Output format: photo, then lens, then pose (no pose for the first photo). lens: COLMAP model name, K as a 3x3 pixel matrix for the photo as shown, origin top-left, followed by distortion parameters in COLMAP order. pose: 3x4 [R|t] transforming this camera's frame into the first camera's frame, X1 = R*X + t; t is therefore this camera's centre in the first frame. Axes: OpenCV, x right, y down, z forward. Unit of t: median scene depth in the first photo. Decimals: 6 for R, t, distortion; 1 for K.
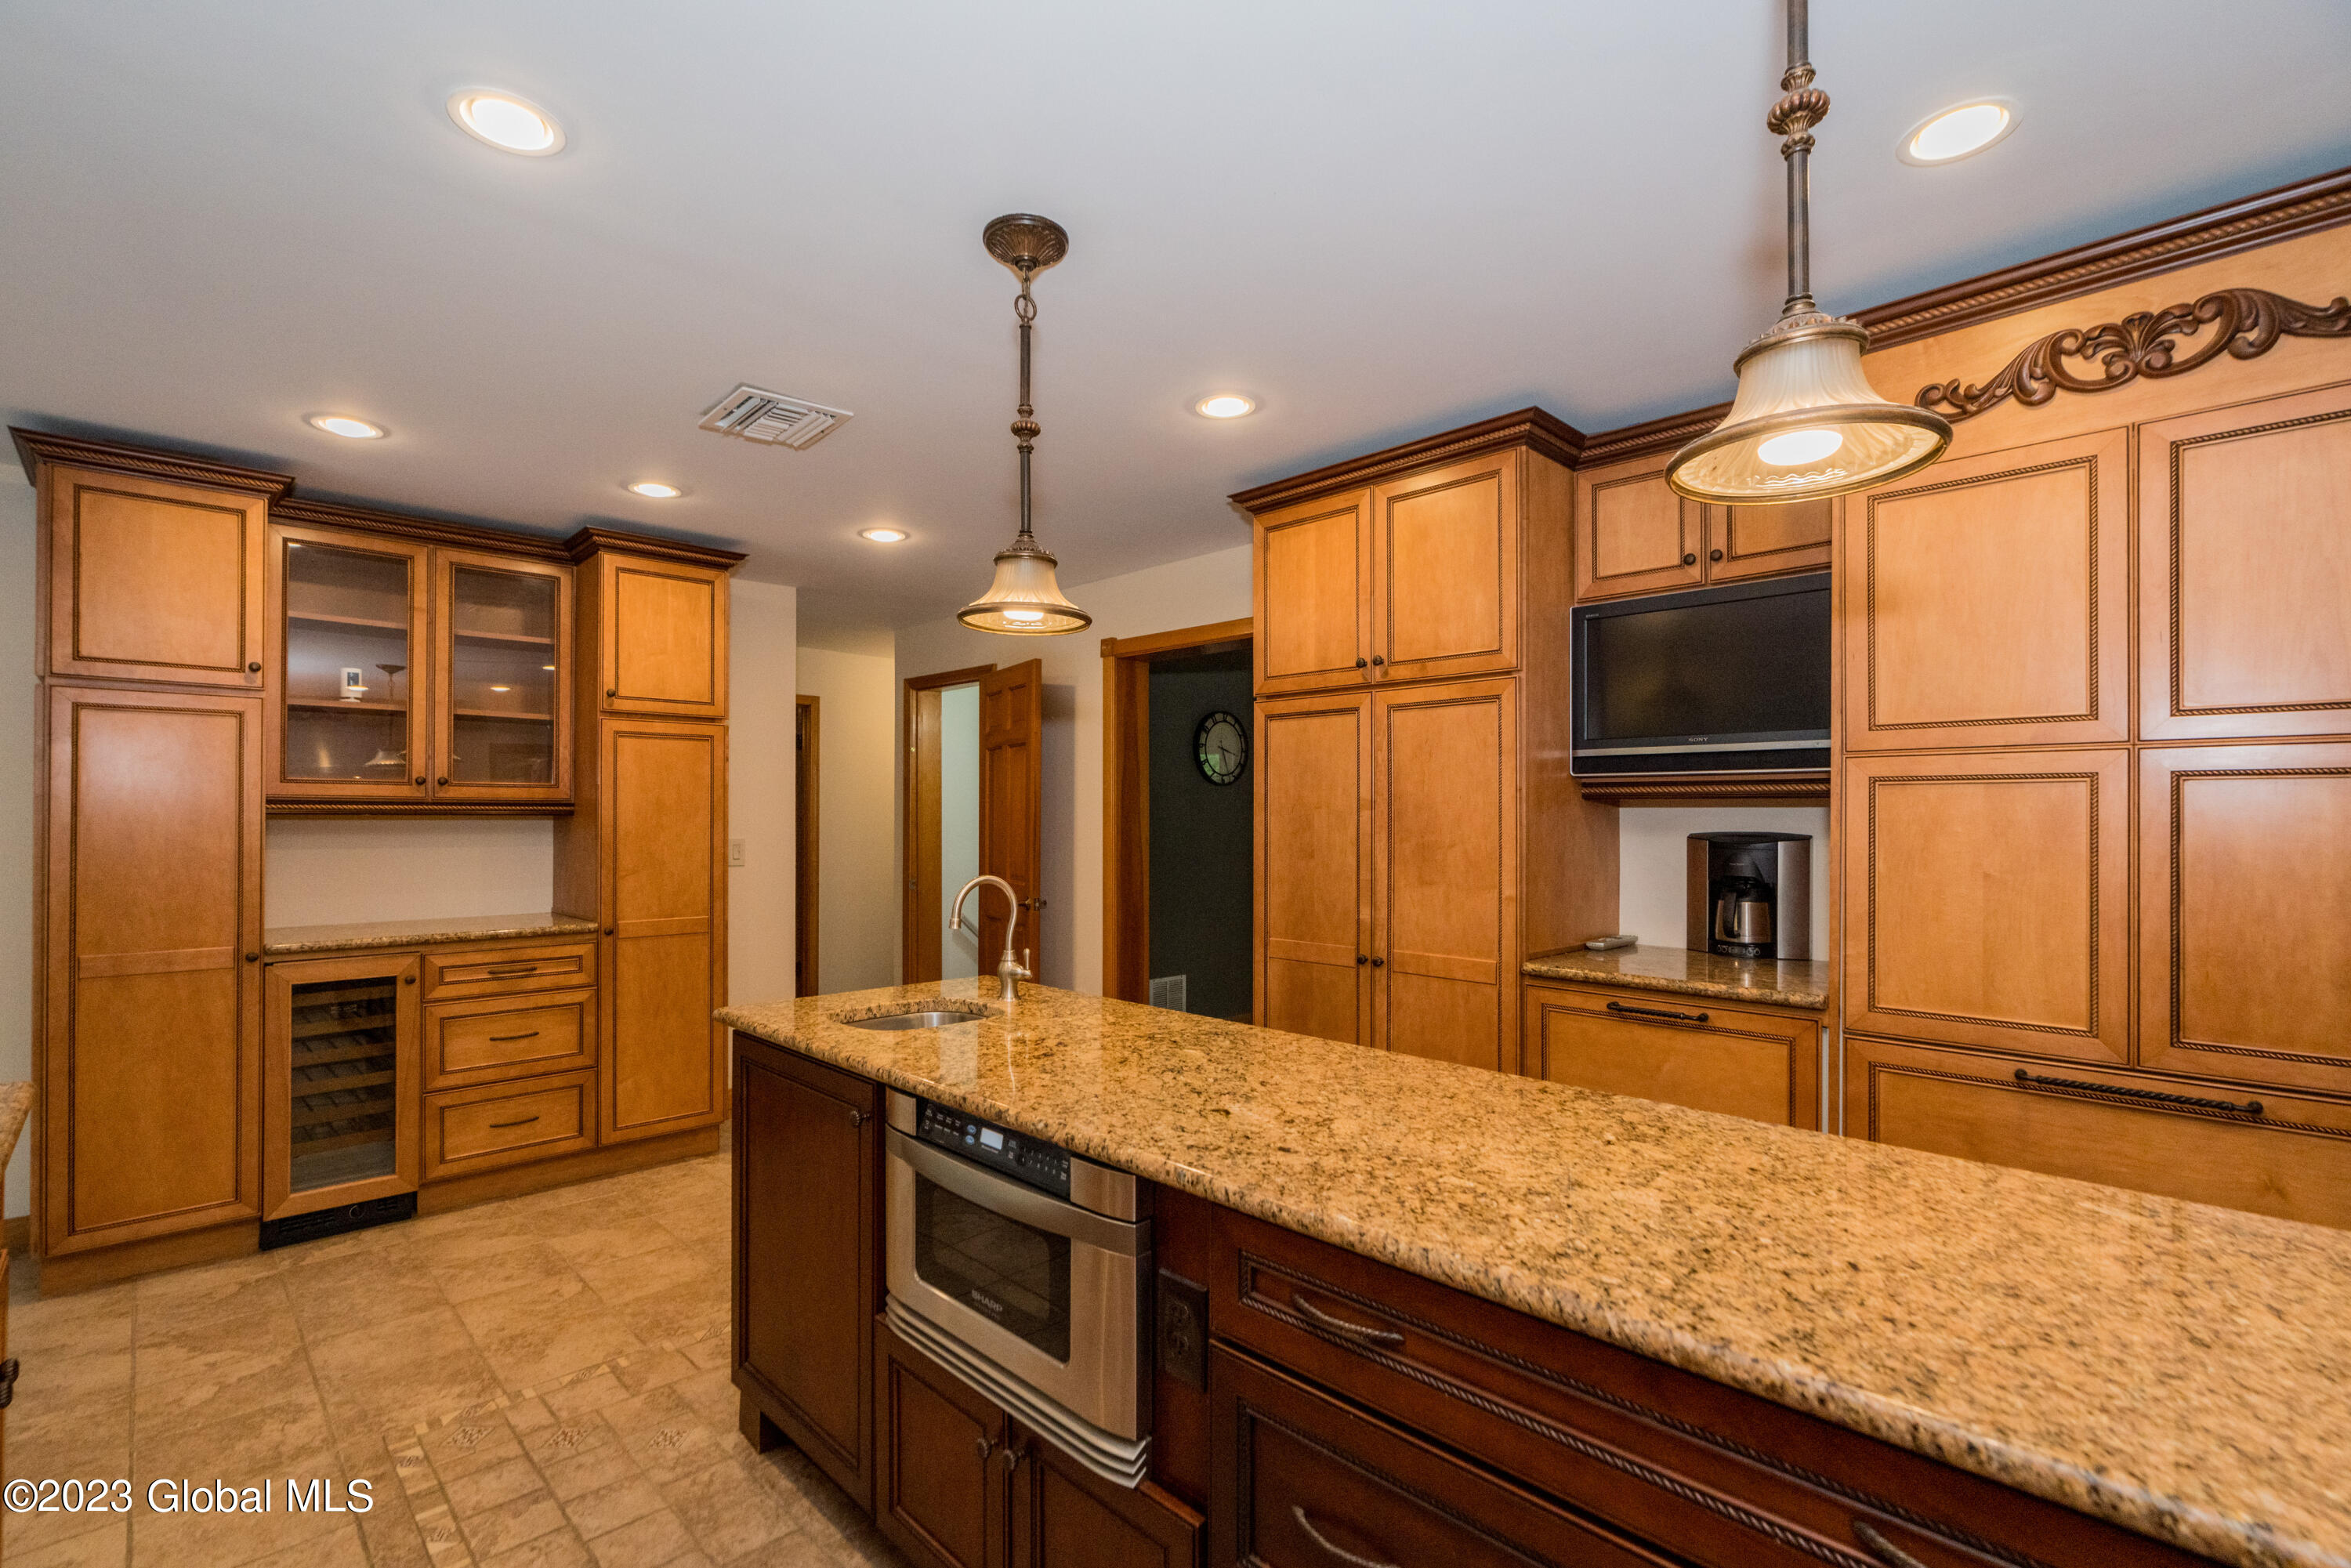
lens RADIAL K [[1065.8, 0, 1165.0], [0, 1065.8, 813.5], [0, 0, 1]] dist [0.003440, 0.001015]
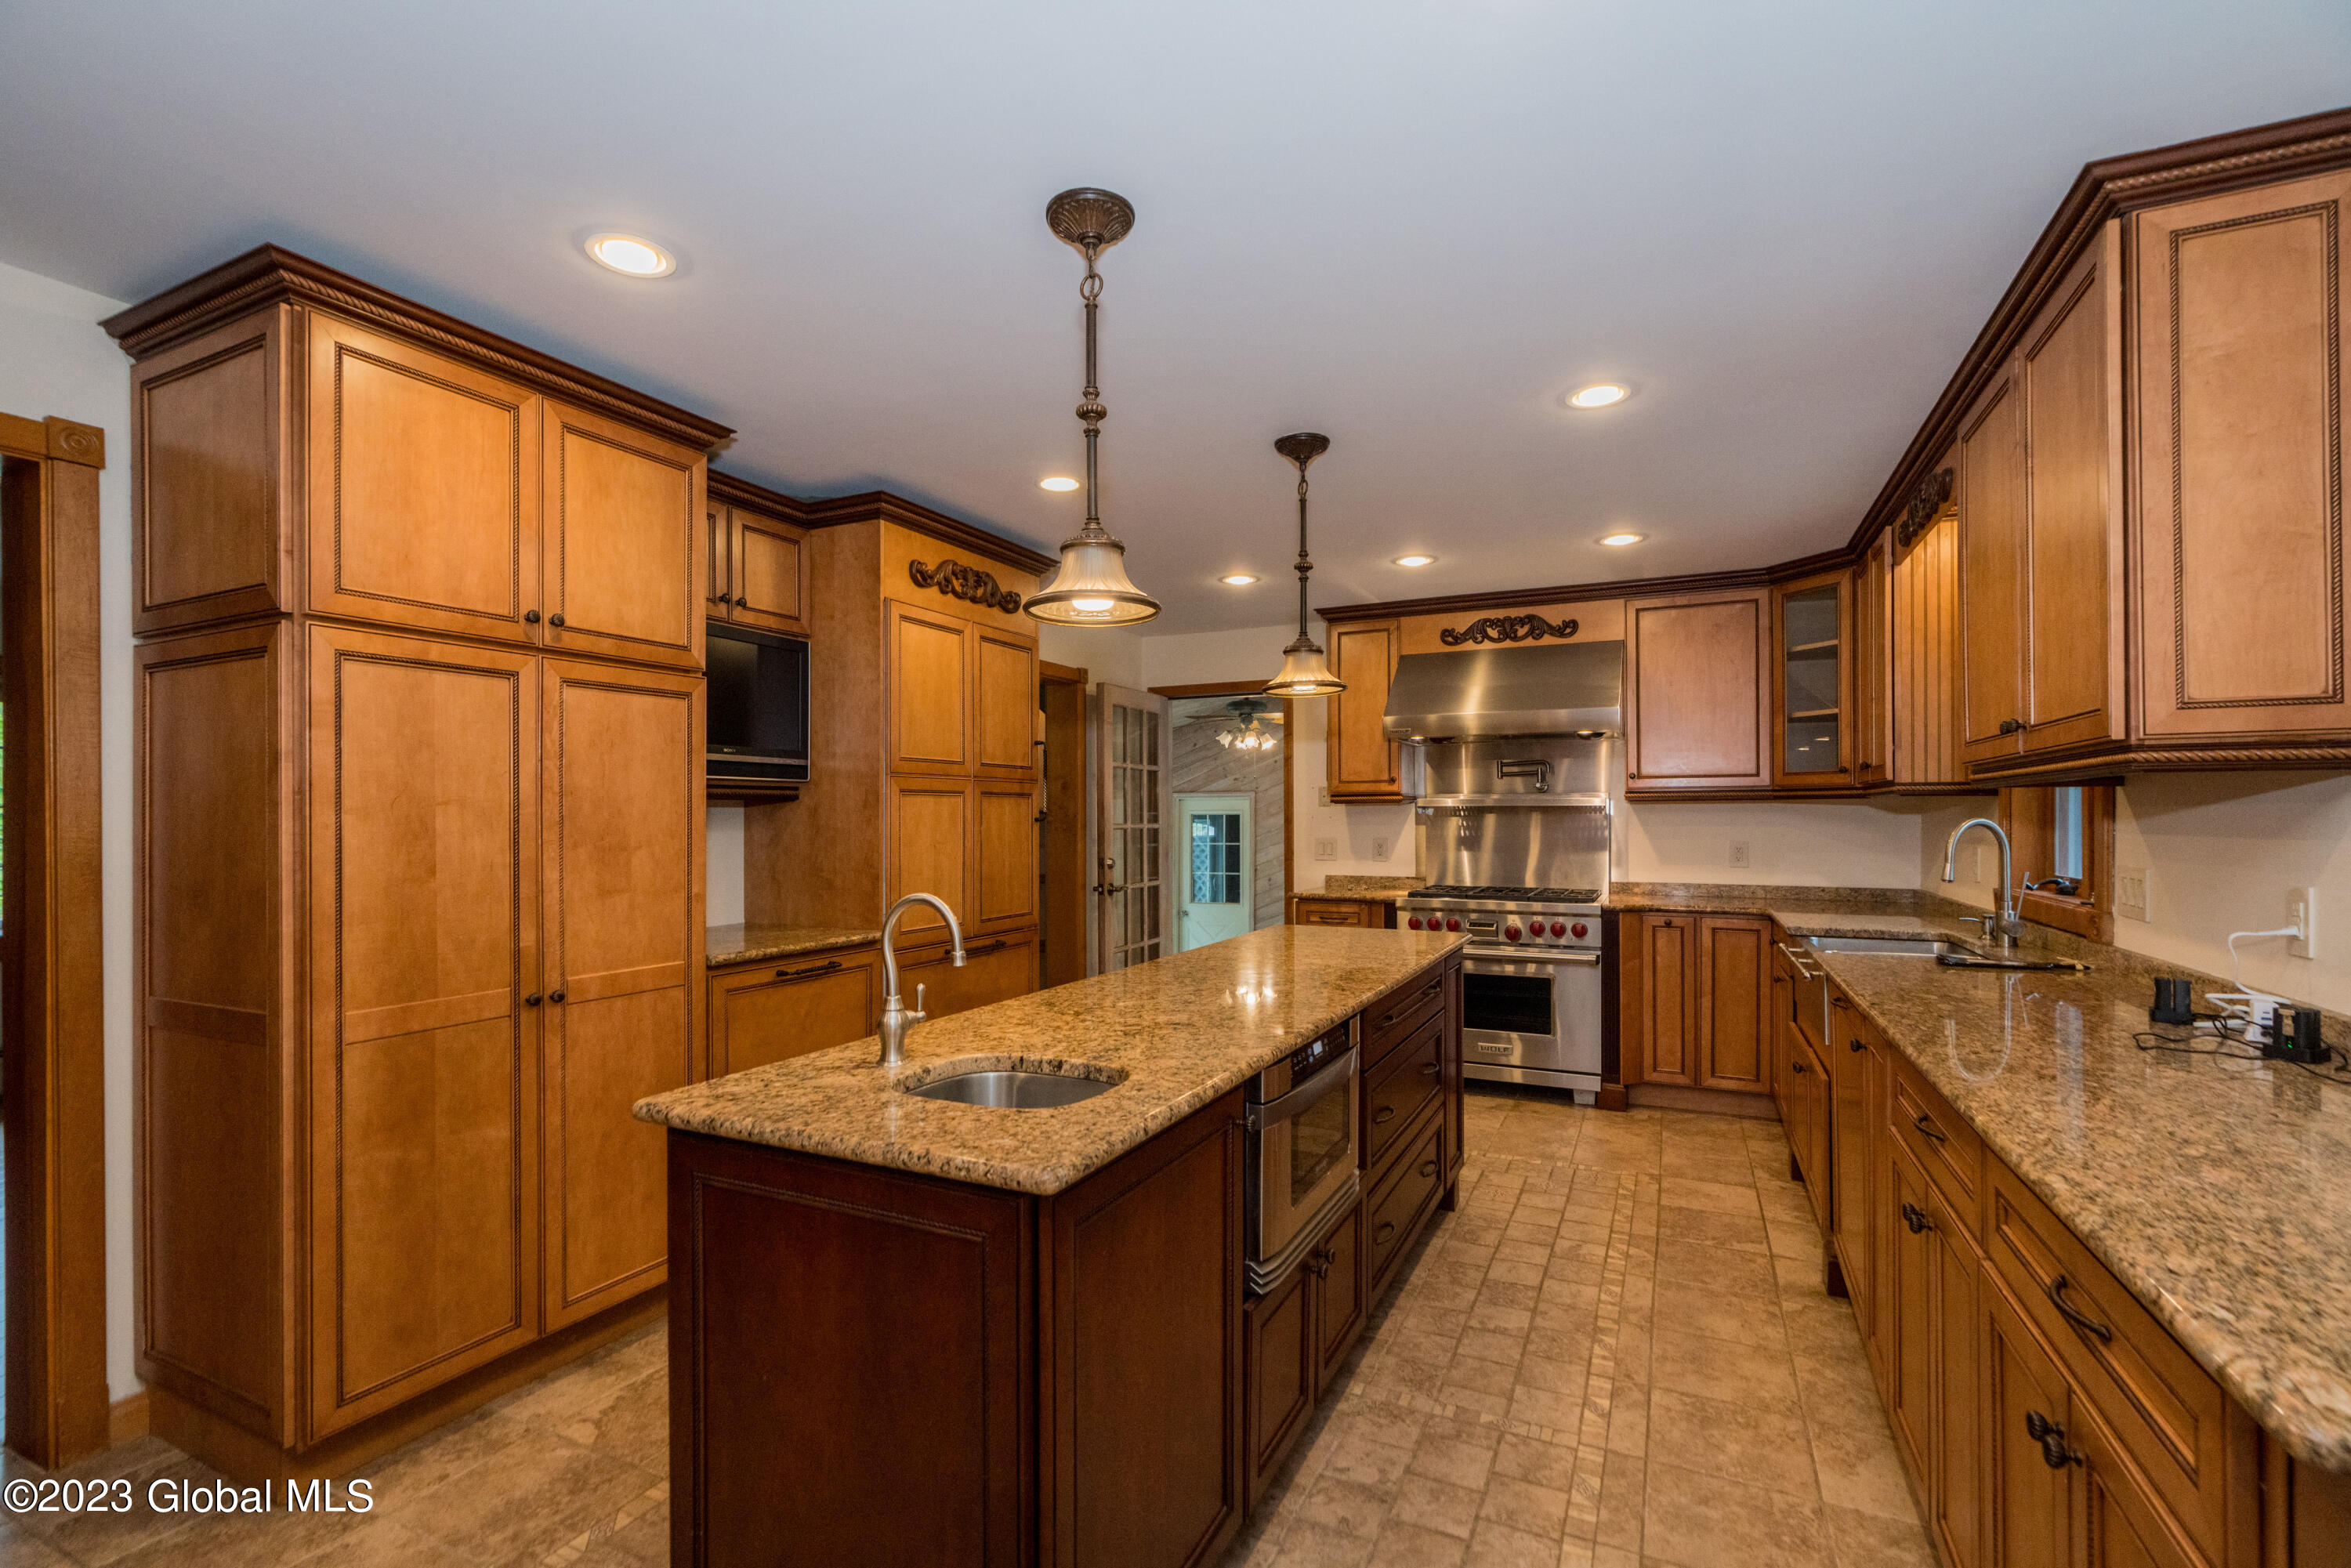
lens RADIAL K [[1053.8, 0, 1175.5], [0, 1053.8, 806.3], [0, 0, 1]] dist [-0.000152, 0.001872]
pose [[-0.340833, 0.005446, 0.940108, -1.105983], [-0.001204, 0.999980, -0.006229, 0.000885], [-0.940123, -0.003255, -0.340820, 1.308464]]
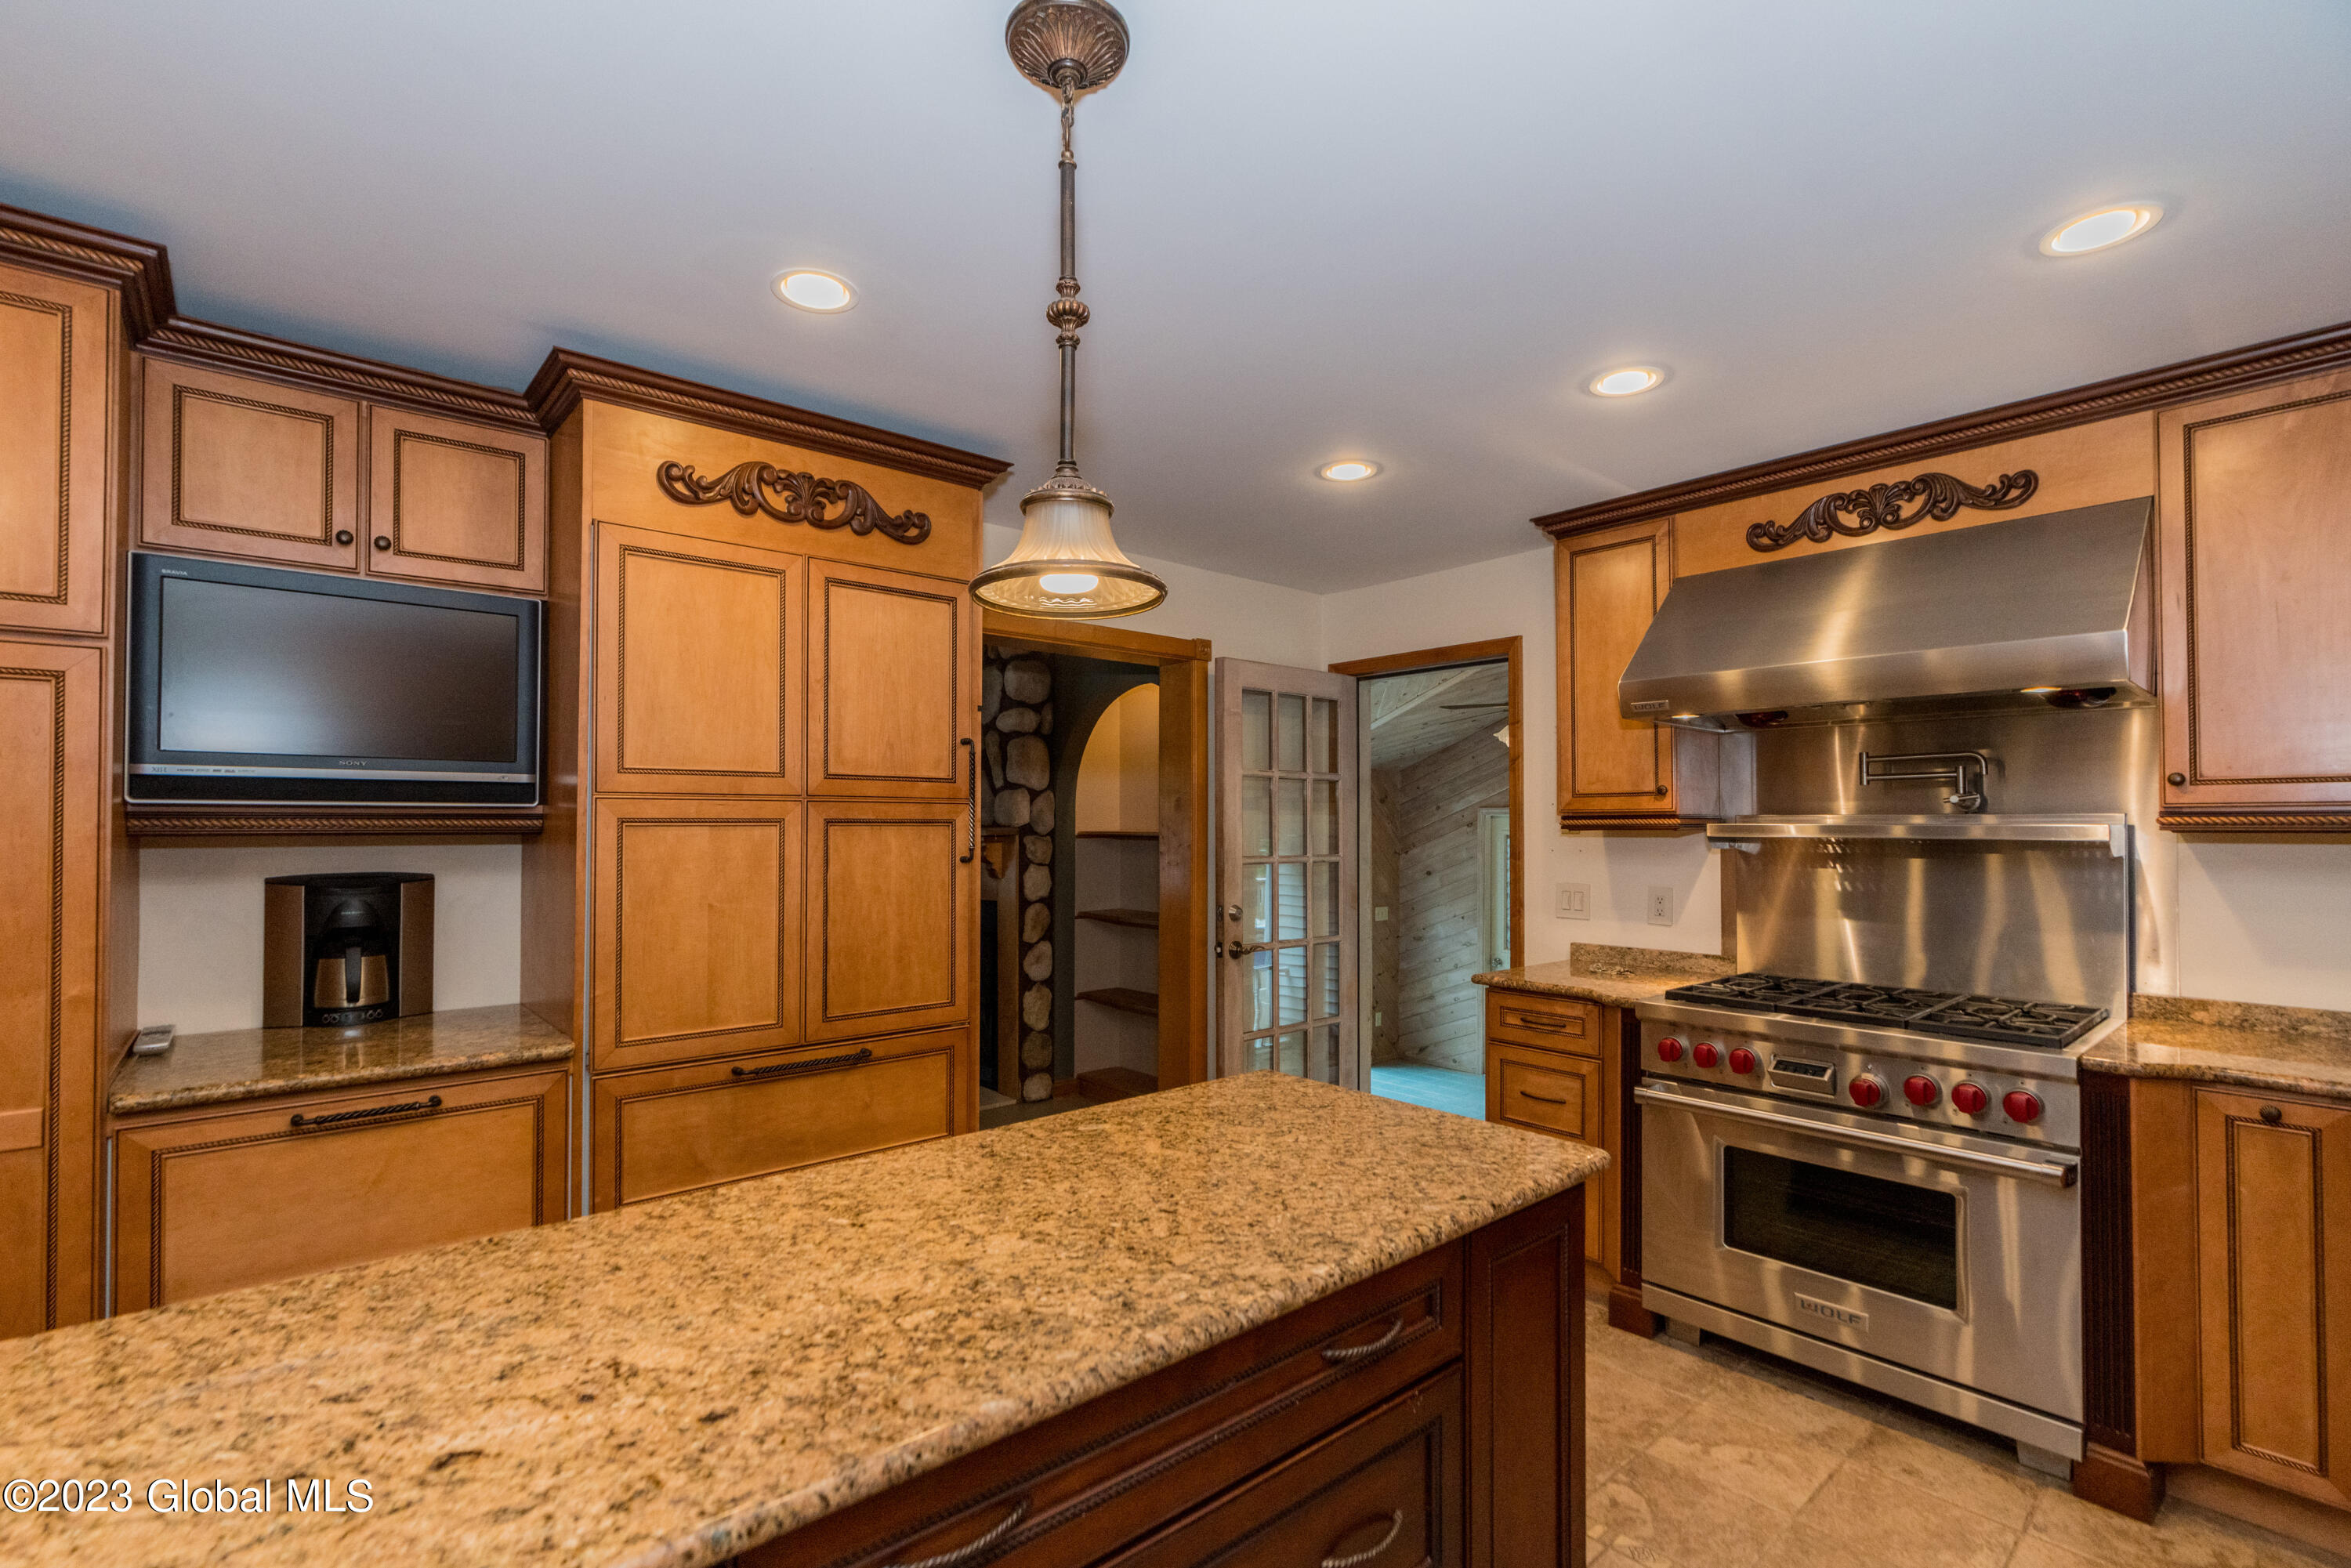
lens RADIAL K [[1053.8, 0, 1175.5], [0, 1053.8, 806.3], [0, 0, 1]] dist [-0.000152, 0.001872]
pose [[0.066370, 0.014532, 0.997689, -0.356760], [-0.004467, 0.999888, -0.014267, -0.038175], [-0.997785, -0.003509, 0.066427, 0.453766]]
